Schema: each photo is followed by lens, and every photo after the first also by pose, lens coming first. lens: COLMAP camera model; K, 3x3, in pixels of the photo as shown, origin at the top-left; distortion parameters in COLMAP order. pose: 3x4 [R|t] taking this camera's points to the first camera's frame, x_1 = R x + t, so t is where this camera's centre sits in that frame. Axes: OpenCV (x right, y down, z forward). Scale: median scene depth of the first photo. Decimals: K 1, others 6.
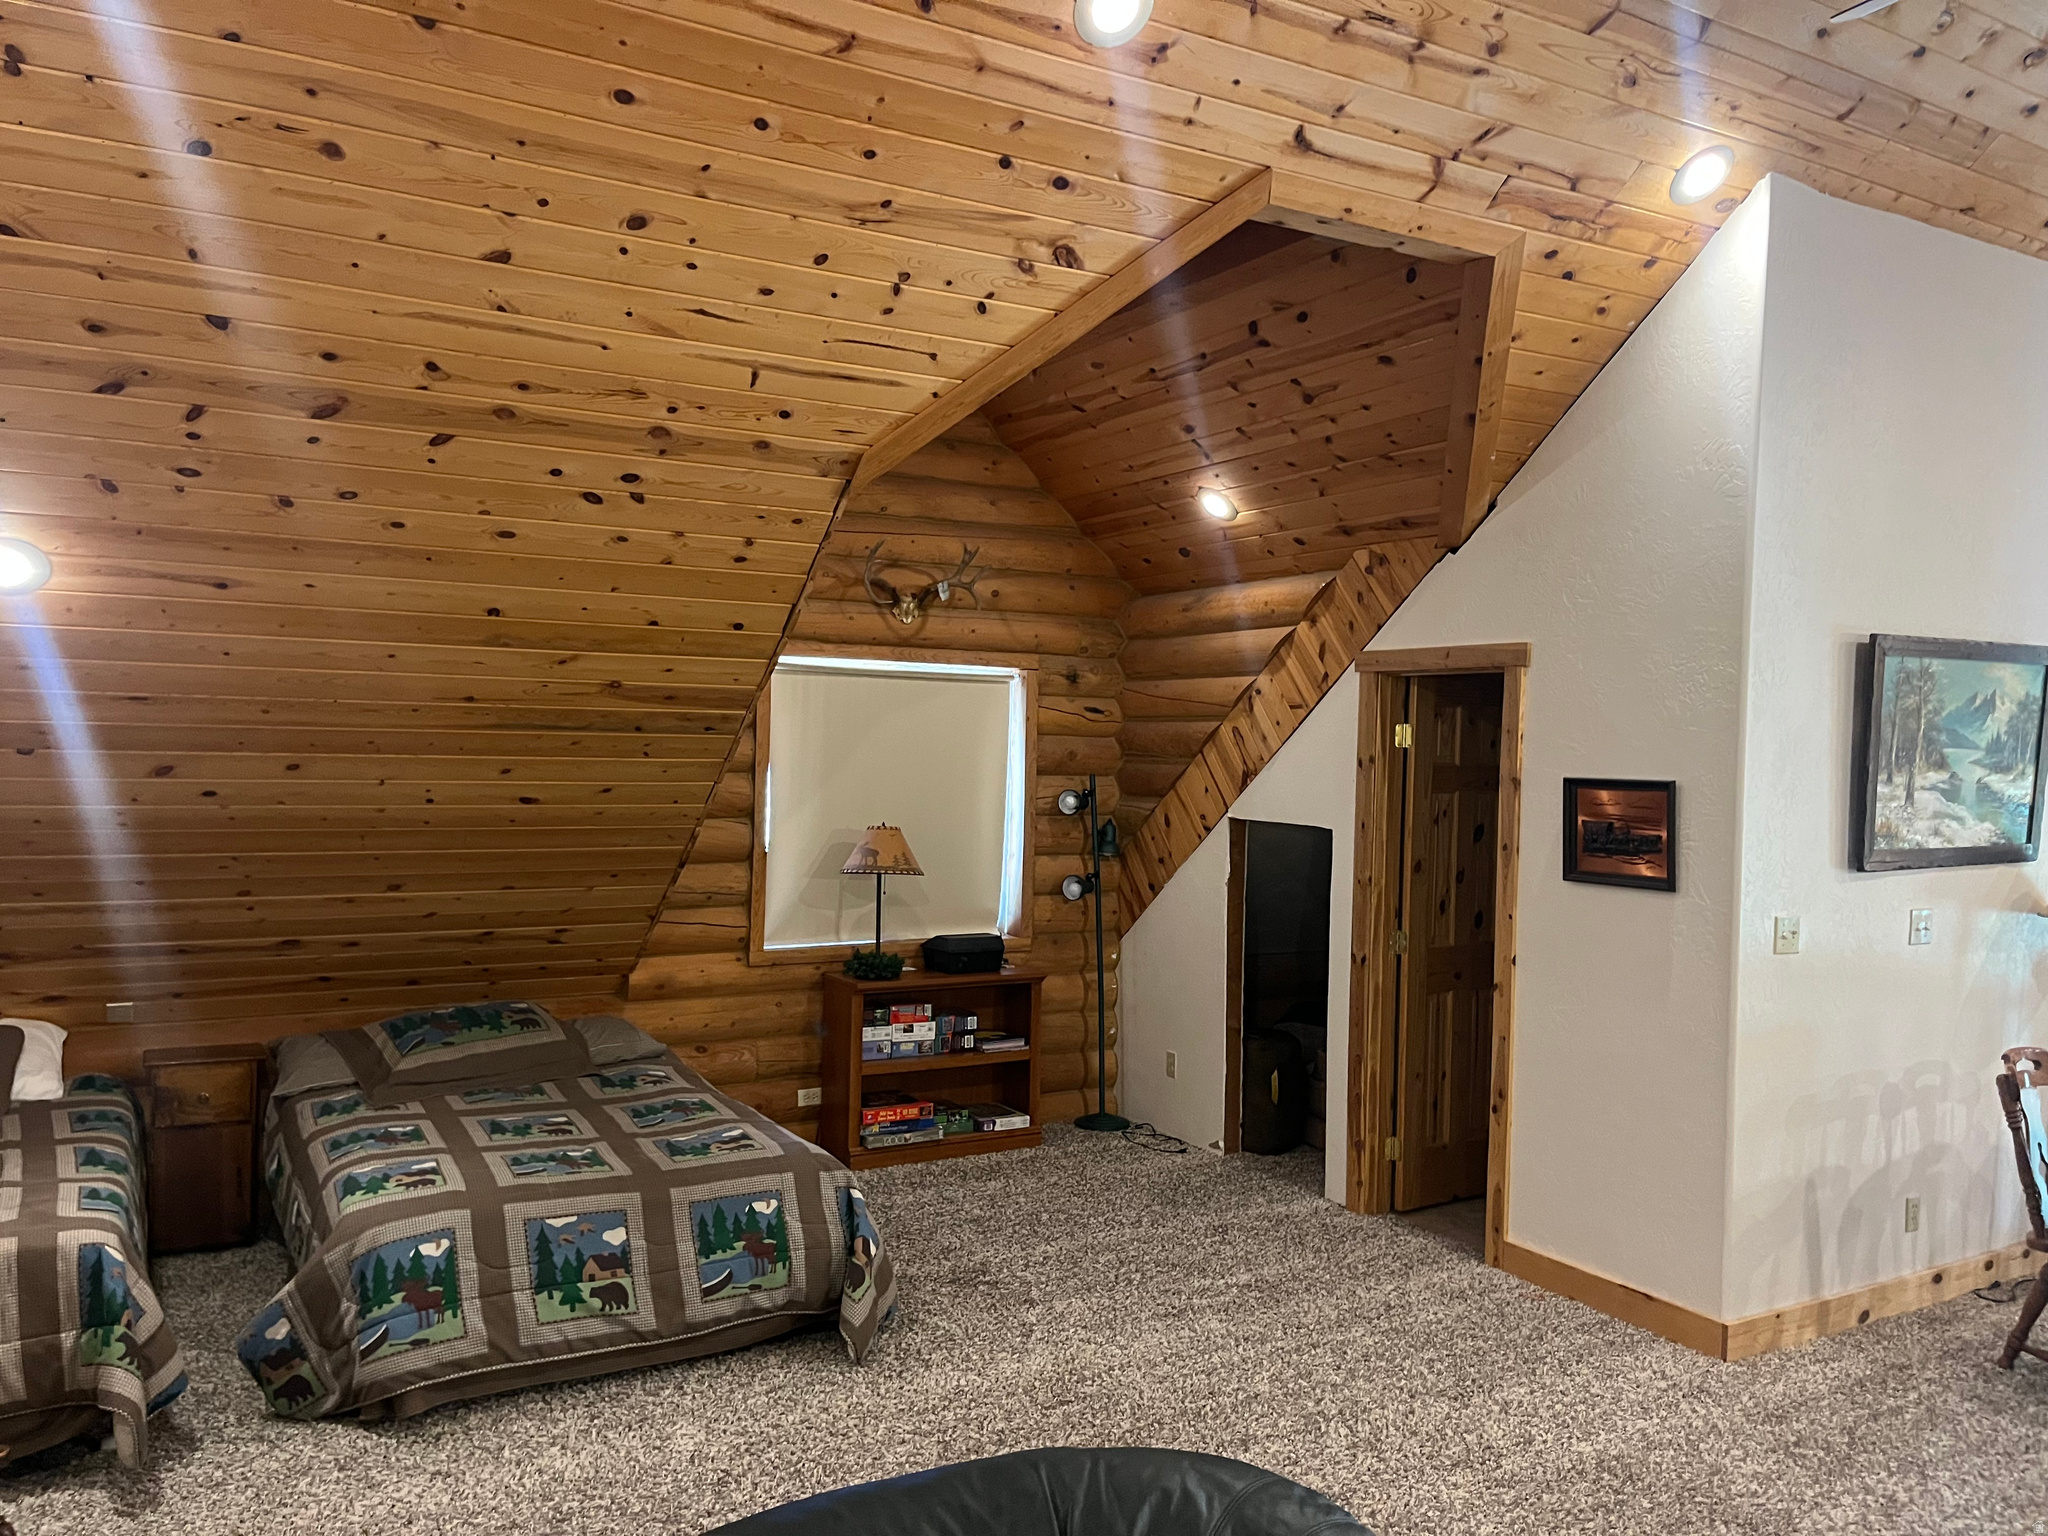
lens RADIAL K [[1561.1, 0, 1024.0], [0, 1561.1, 768.0], [0, 0, 1]] dist [0.055033, -0.069582]
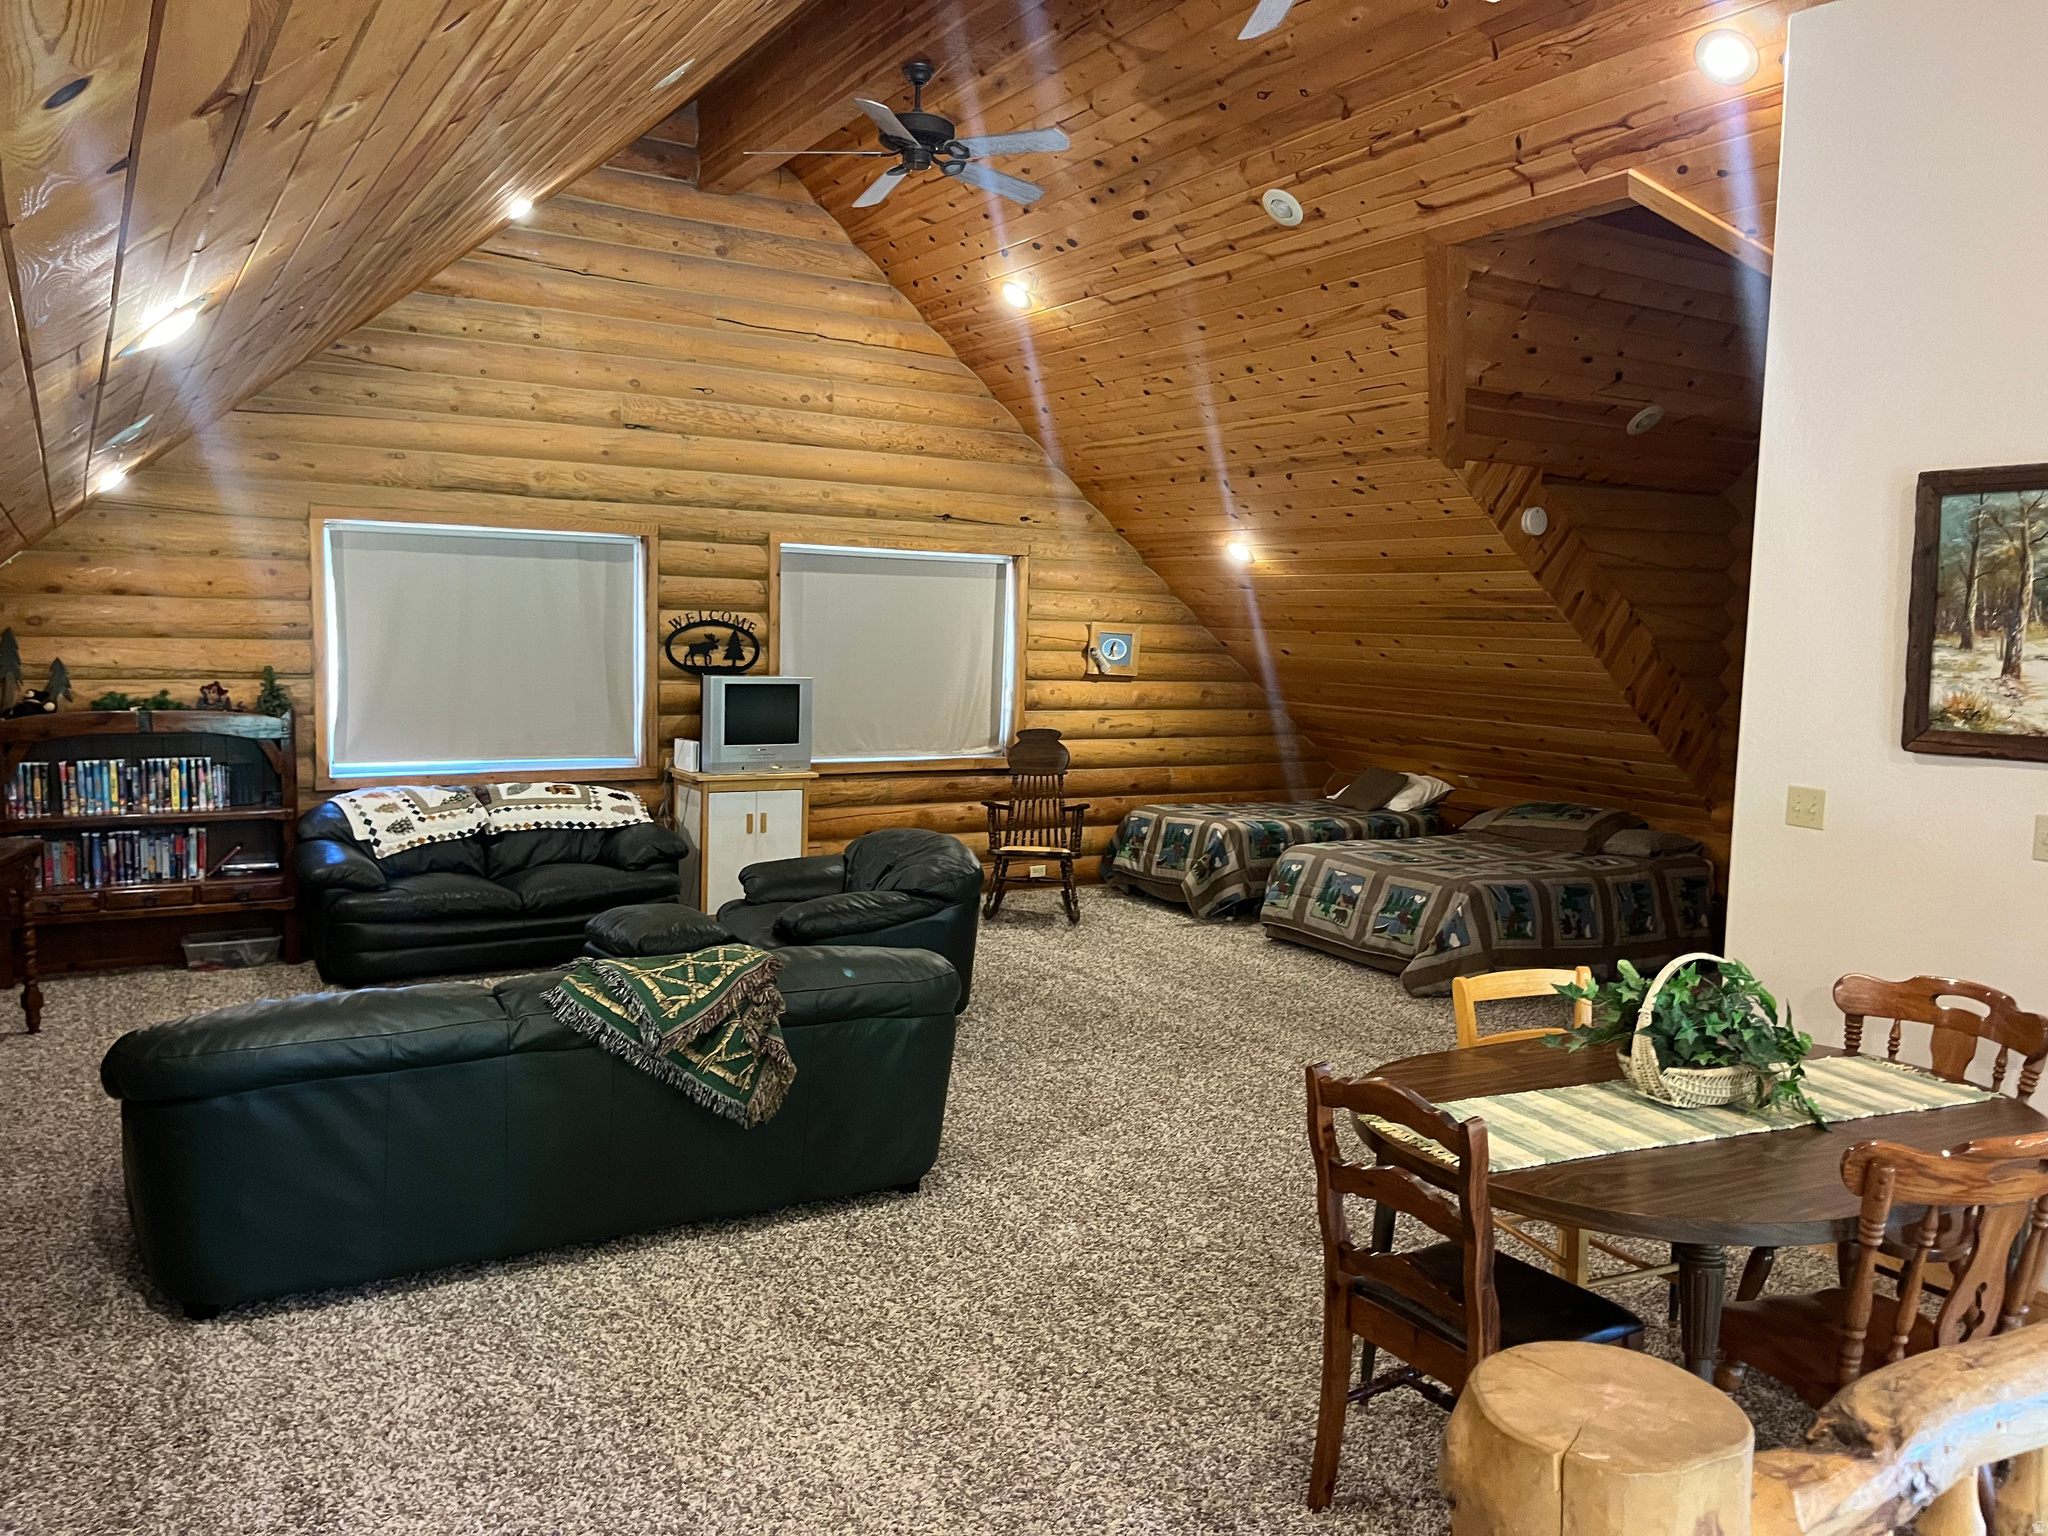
lens RADIAL K [[1561.1, 0, 1024.0], [0, 1561.1, 768.0], [0, 0, 1]] dist [0.055033, -0.069582]
pose [[0.010741, 0.072280, -0.997327, 1.566517], [-0.050869, 0.996132, 0.071646, 0.042552], [0.998648, 0.049963, 0.014377, 0.571231]]
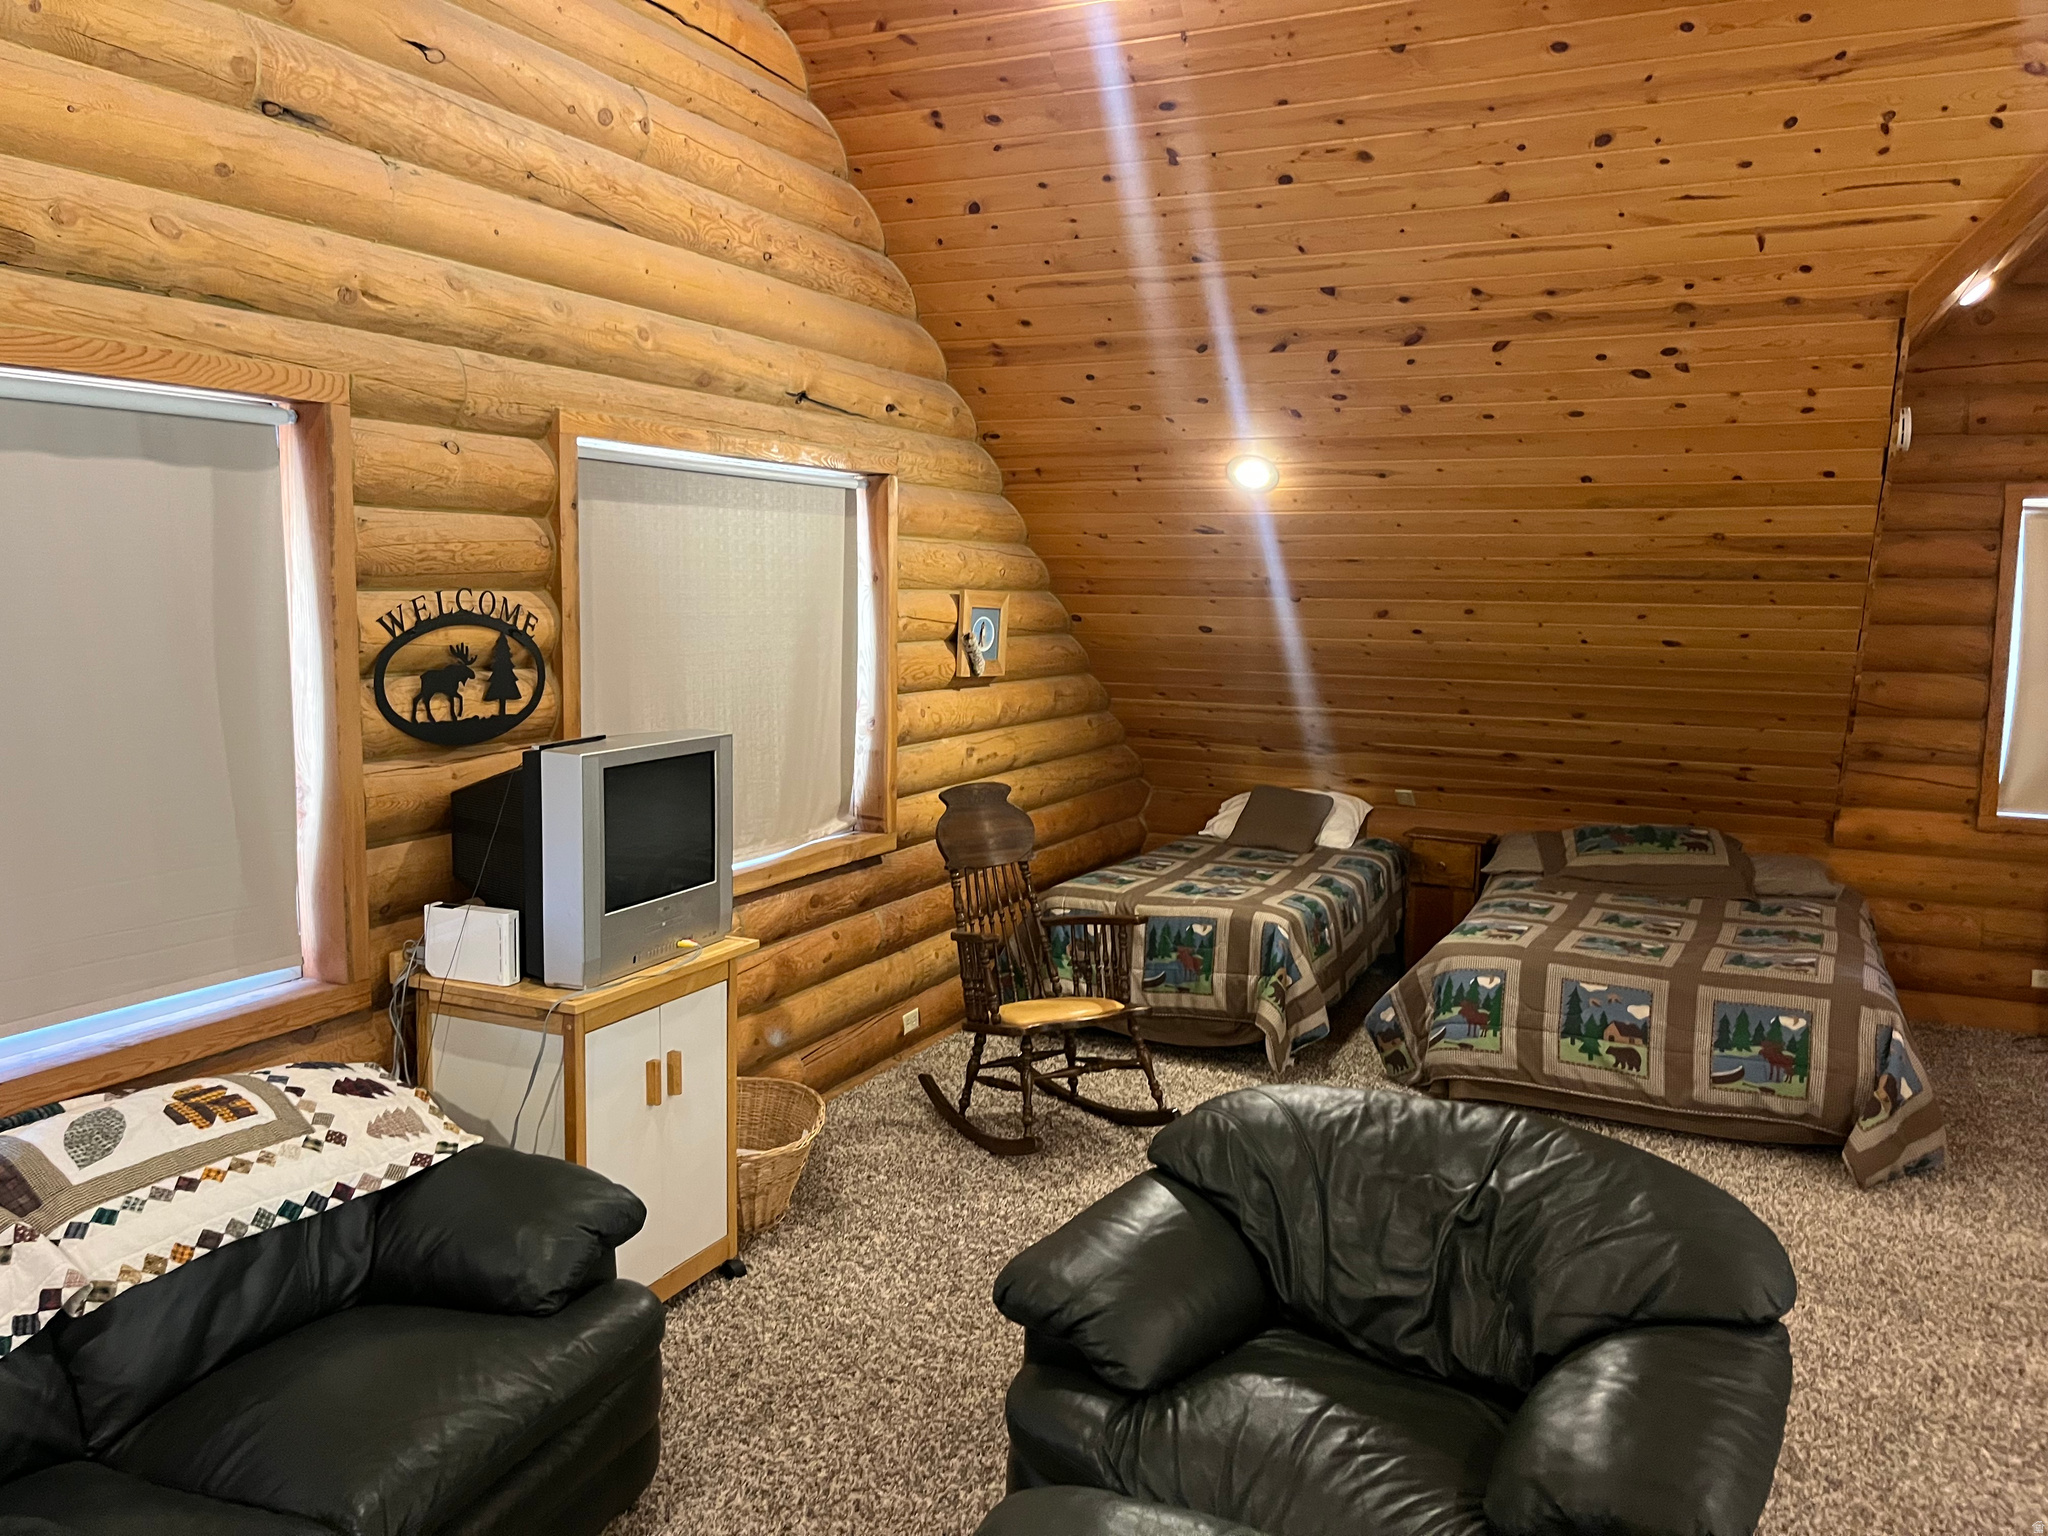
lens RADIAL K [[1568.8, 0, 1004.0], [0, 1568.8, 754.0], [0, 0, 1]] dist [0.057648, -0.077945]
pose [[0.558699, 0.074812, -0.825989, 0.431995], [-0.017124, 0.996752, 0.078695, 0.022263], [0.829194, -0.029823, 0.558165, -0.043279]]
